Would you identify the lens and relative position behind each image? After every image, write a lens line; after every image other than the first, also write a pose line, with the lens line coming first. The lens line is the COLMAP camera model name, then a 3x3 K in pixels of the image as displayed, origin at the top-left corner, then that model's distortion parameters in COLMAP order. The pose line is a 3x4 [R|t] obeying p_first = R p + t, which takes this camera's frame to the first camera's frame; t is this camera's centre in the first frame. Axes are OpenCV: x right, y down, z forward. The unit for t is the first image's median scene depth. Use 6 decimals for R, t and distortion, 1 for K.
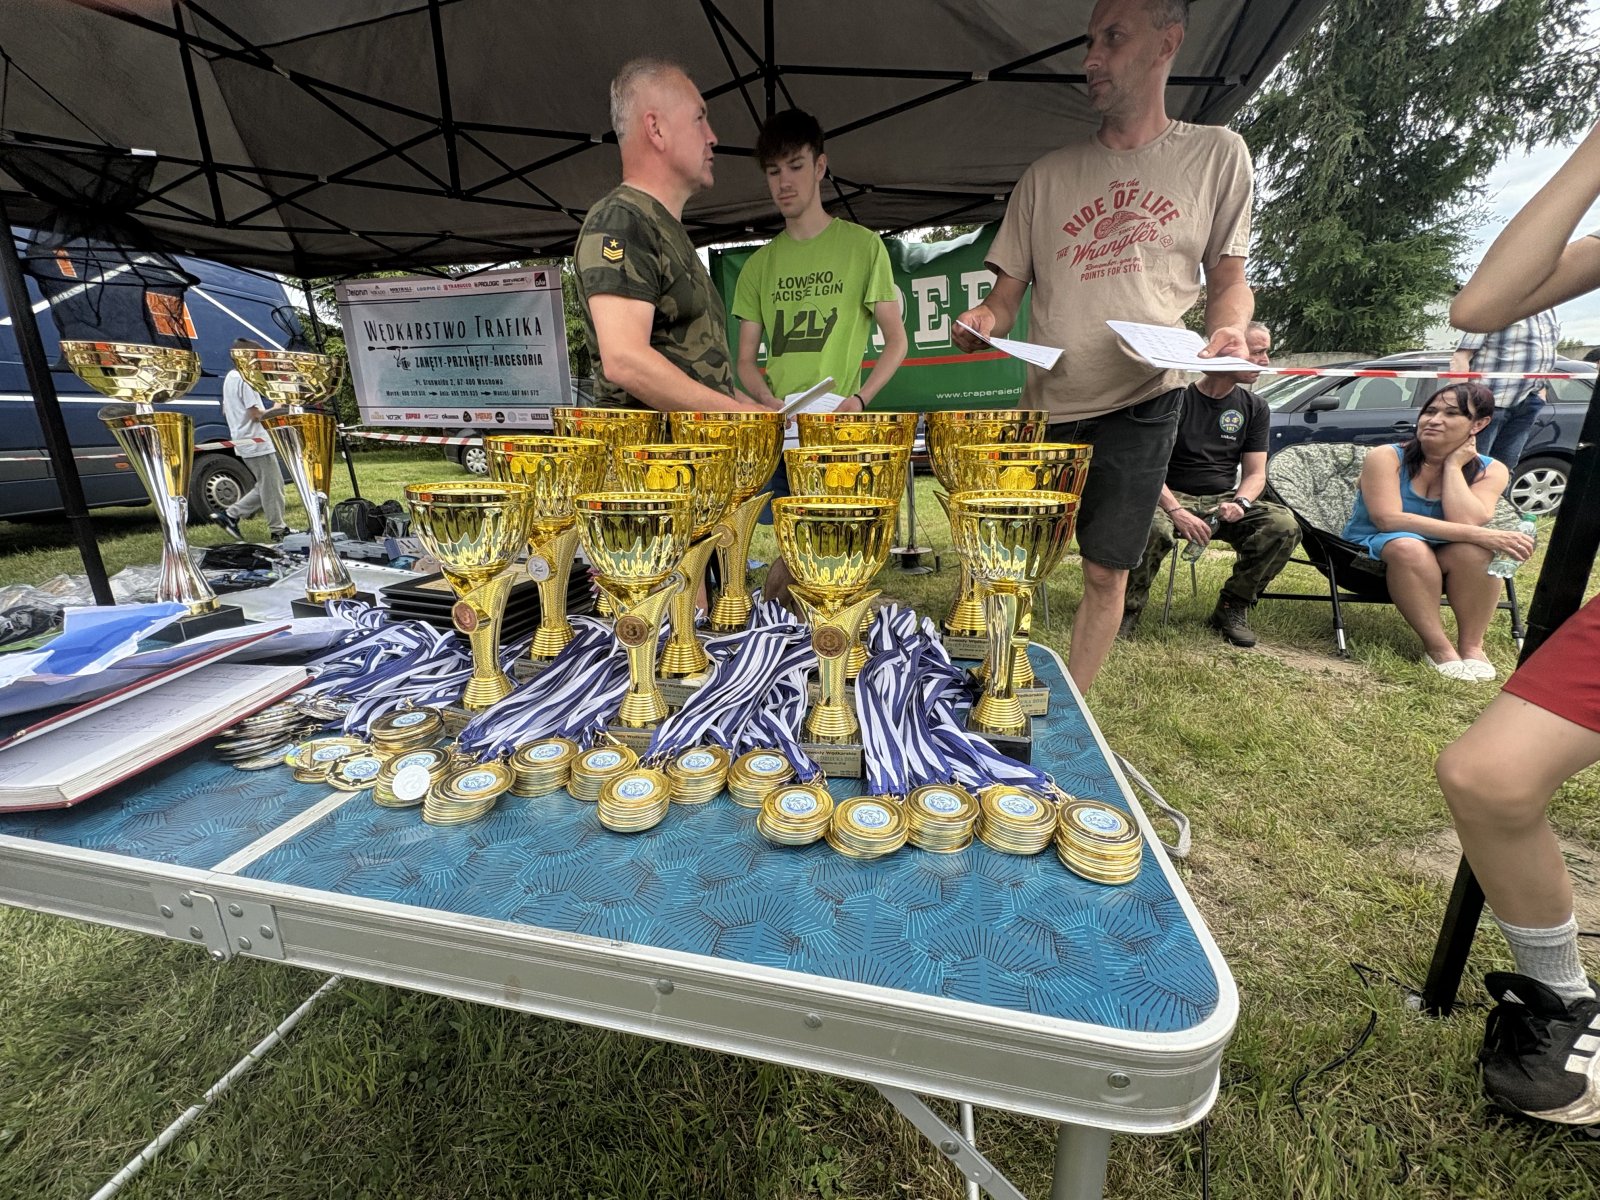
lens RADIAL K [[632.6, 0, 797.8], [0, 632.6, 599.7], [0, 0, 1]] dist [-0.002226, 0.000259]
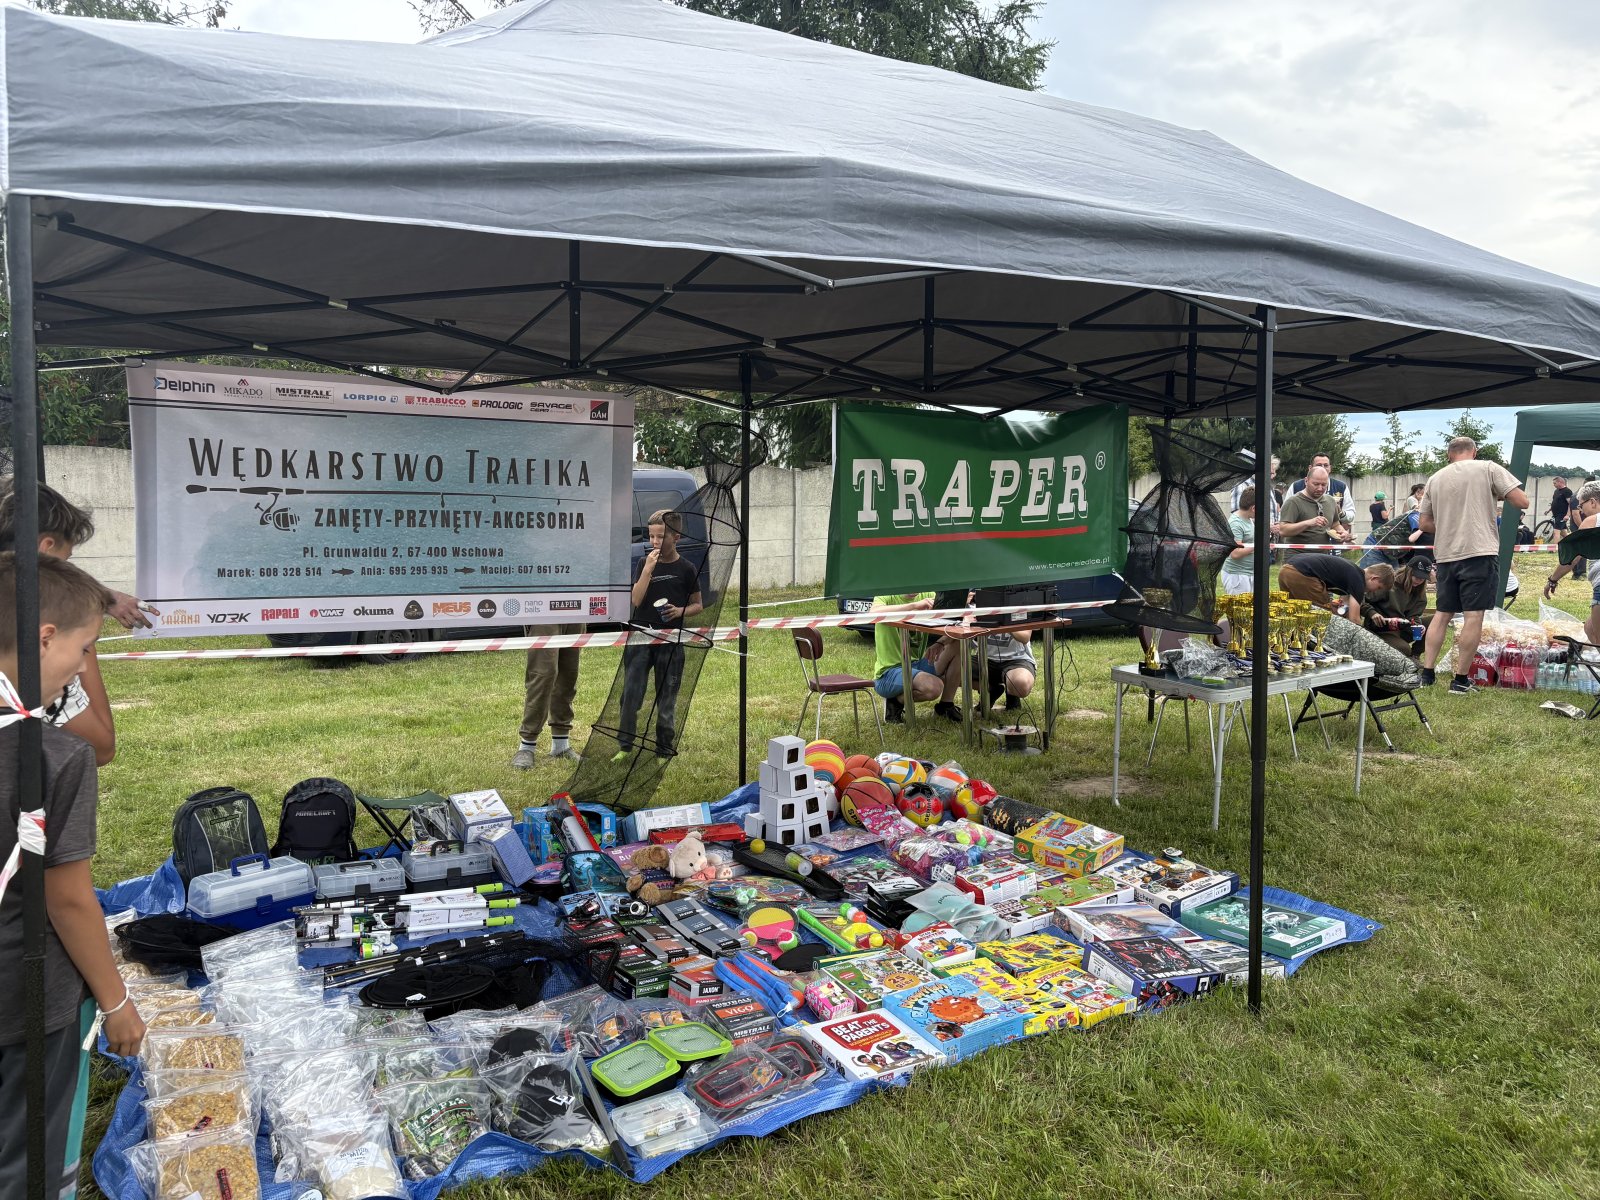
lens RADIAL K [[1220.1, 0, 796.8], [0, 1220.1, 592.0], [0, 0, 1]] dist [0.014325, -0.006418]
pose [[0.671974, -0.046244, 0.739129, -7.602294], [0.196571, 0.973386, -0.117810, -0.755225], [-0.714010, 0.224456, 0.663181, 0.186890]]
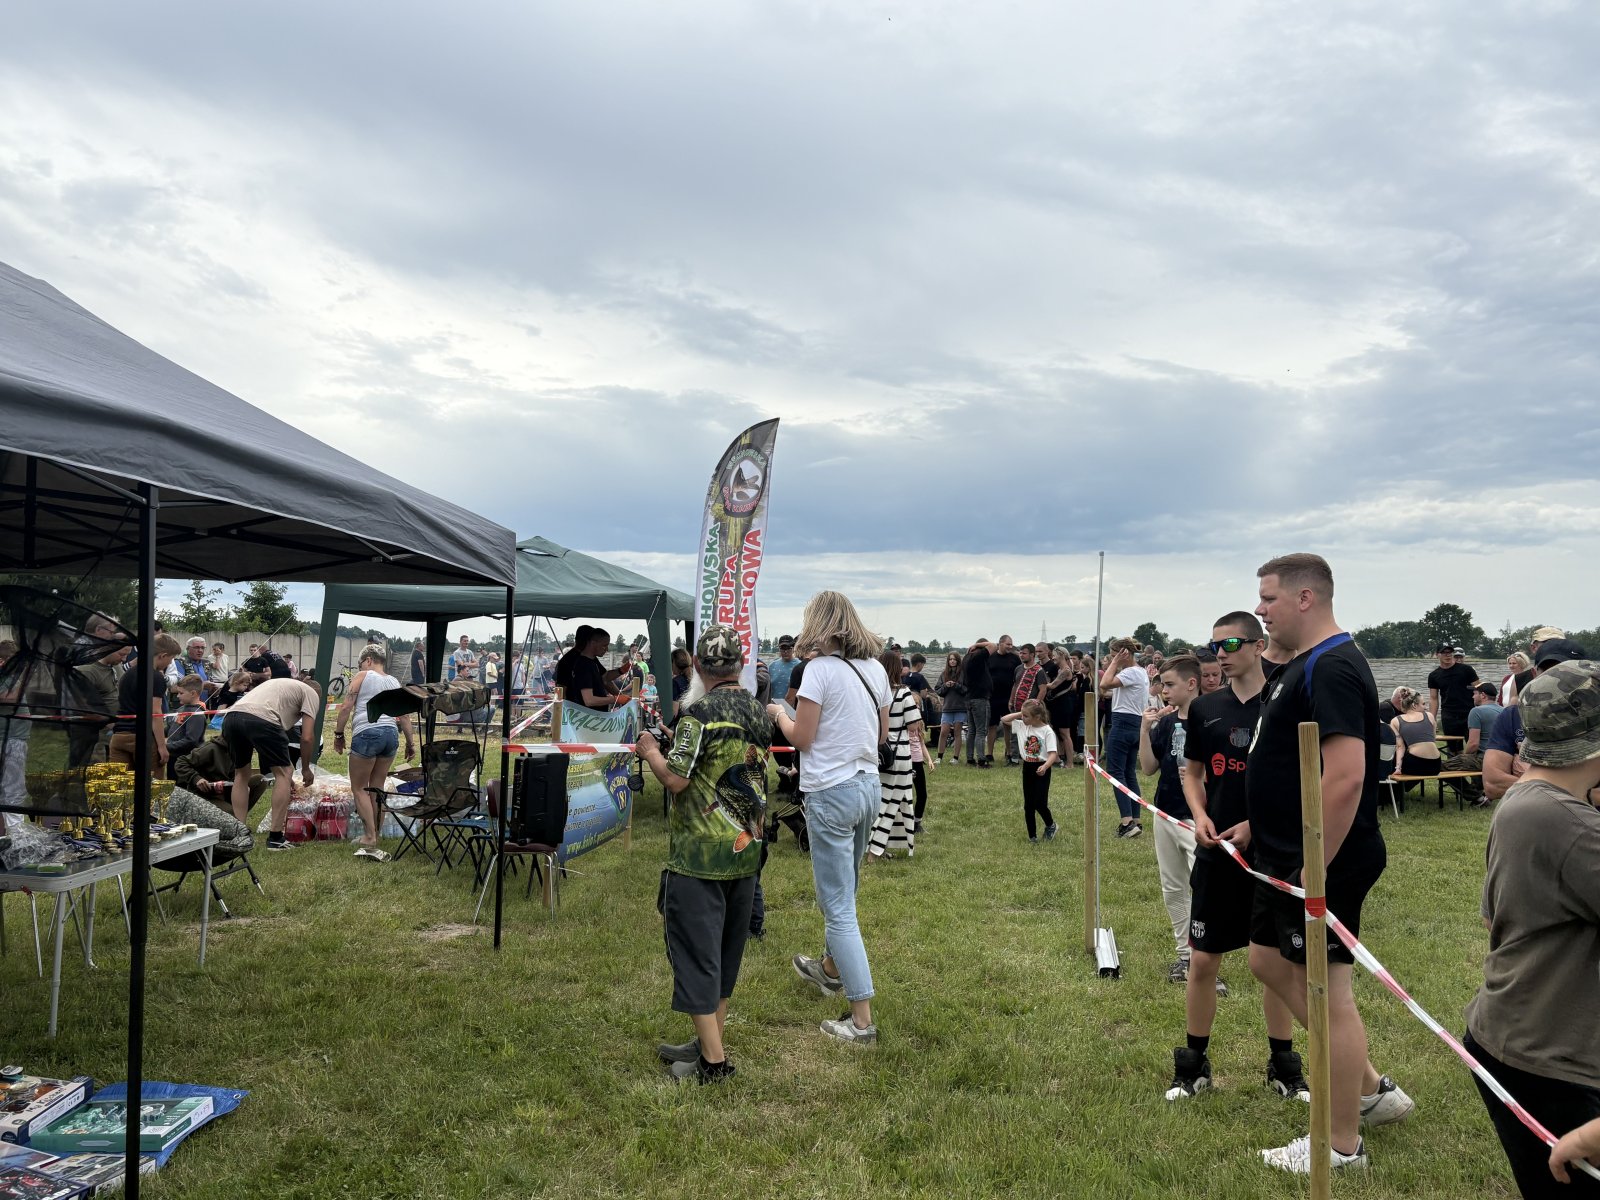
lens RADIAL K [[1247.0, 0, 804.3], [0, 1247.0, 591.0], [0, 0, 1]] dist [0.017312, 0.001096]
pose [[-0.163865, 0.064534, 0.984370, -8.097721], [0.267628, 0.963343, -0.018605, -0.847638], [-0.949486, 0.260396, -0.175129, 0.305468]]
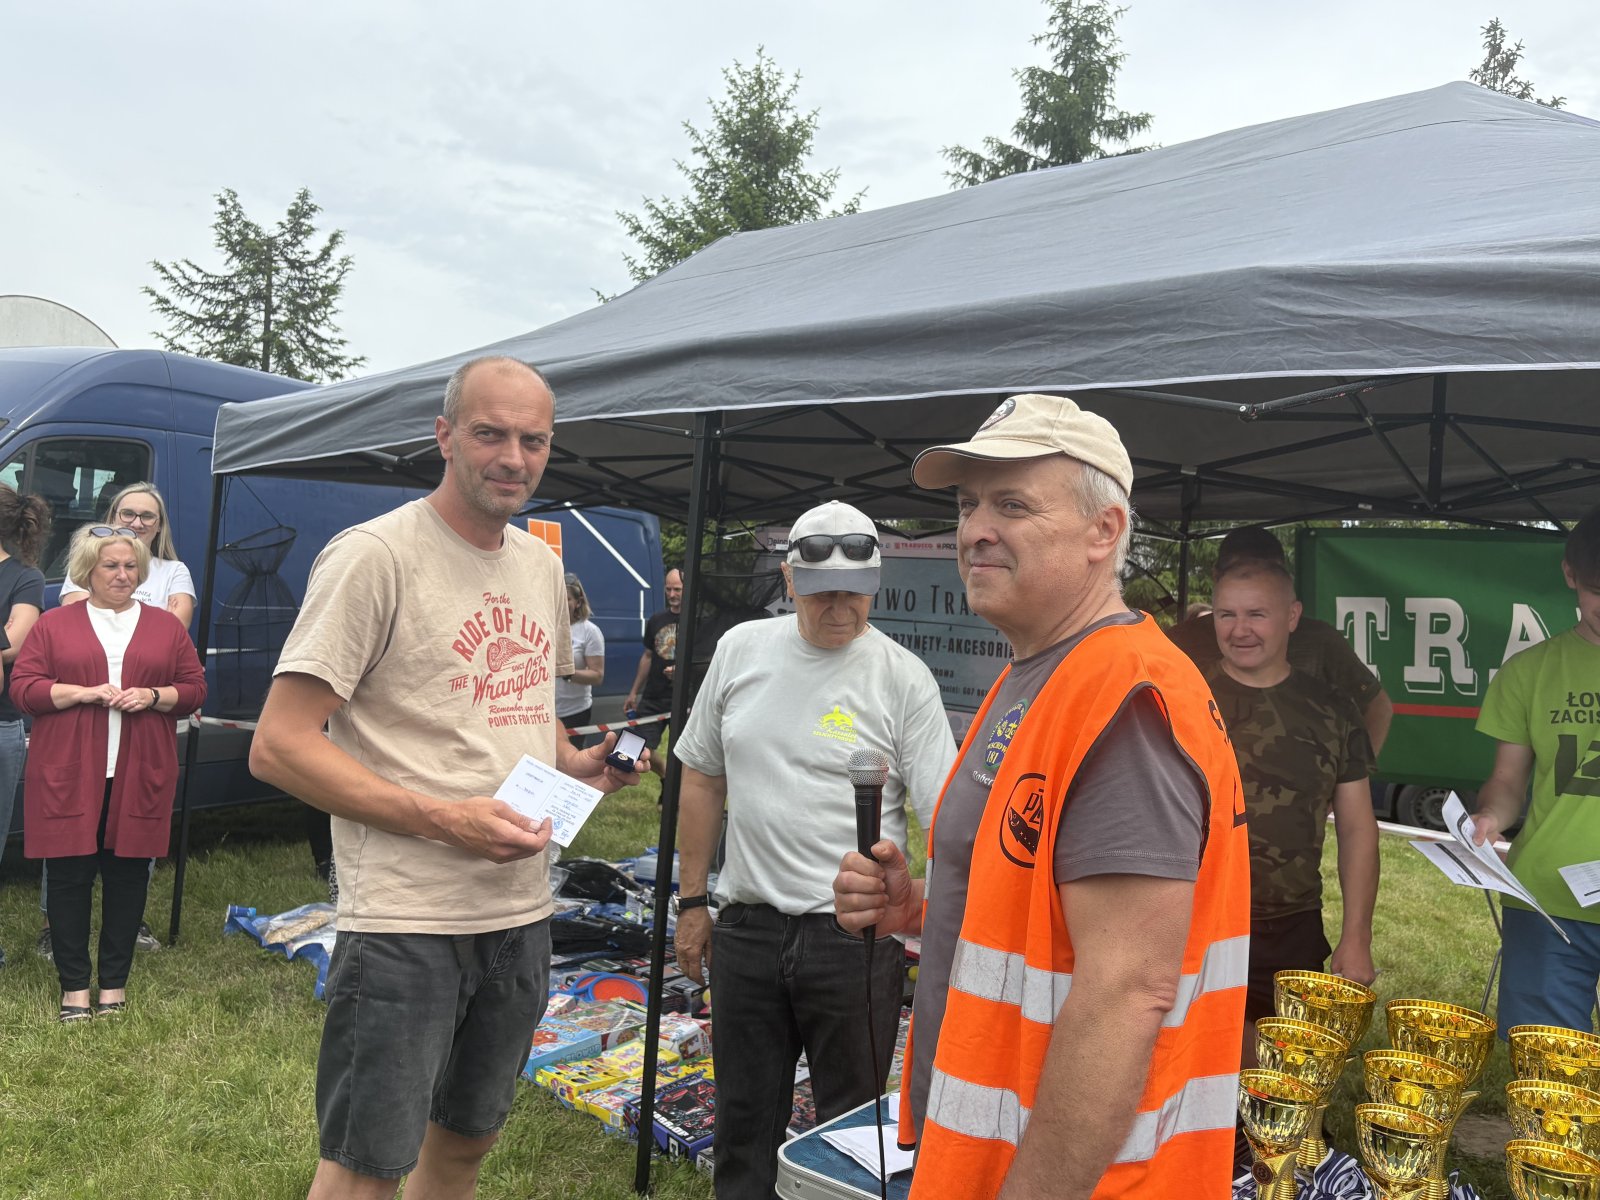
lens RADIAL K [[1274.9, 0, 804.2], [0, 1274.9, 601.6], [0, 0, 1]] dist [0.001048, 0.048965]
pose [[0.908326, 0.052316, -0.414979, -0.263098], [-0.172284, 0.950869, -0.257229, -0.234151], [0.381133, 0.305142, 0.872712, -1.994110]]
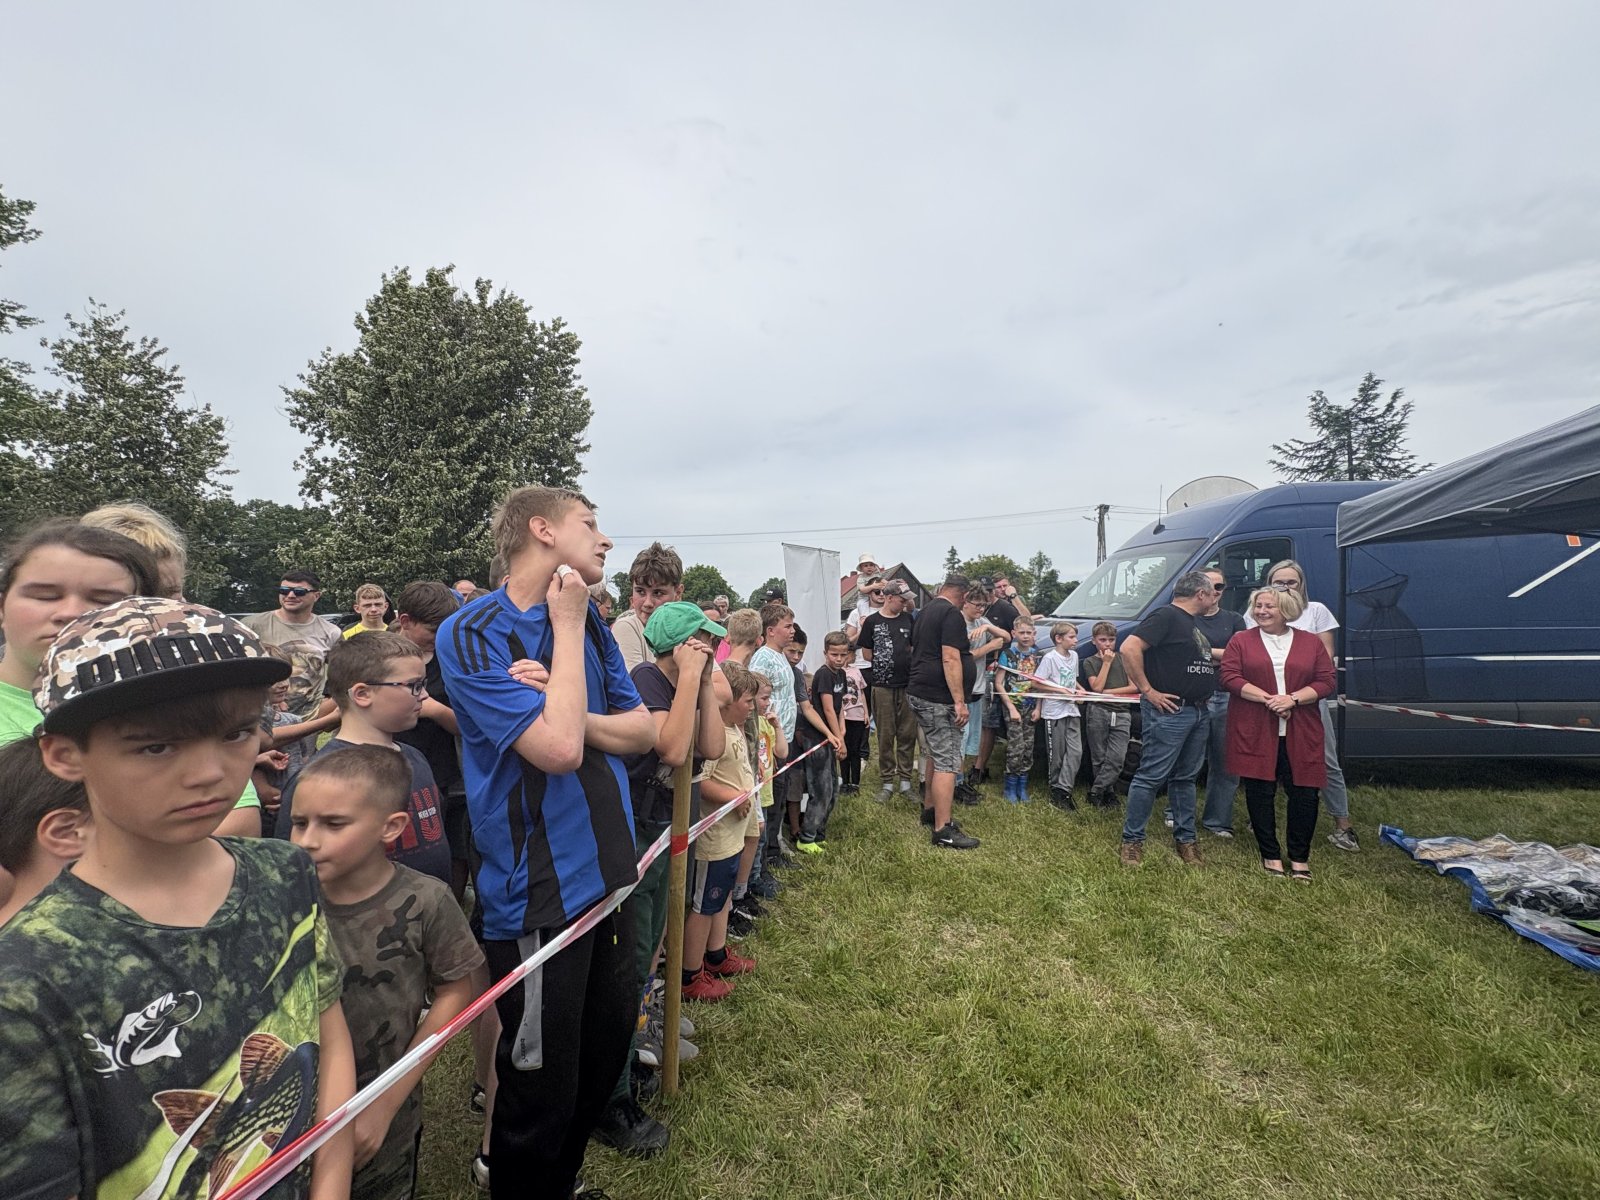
lens RADIAL K [[632.6, 0, 797.8], [0, 632.6, 599.7], [0, 0, 1]] dist [-0.002226, 0.000259]
pose [[0.012957, -0.032660, -0.999383, -0.722950], [-0.268050, 0.962771, -0.034939, -0.233468], [0.963318, 0.268338, 0.003720, -1.780474]]
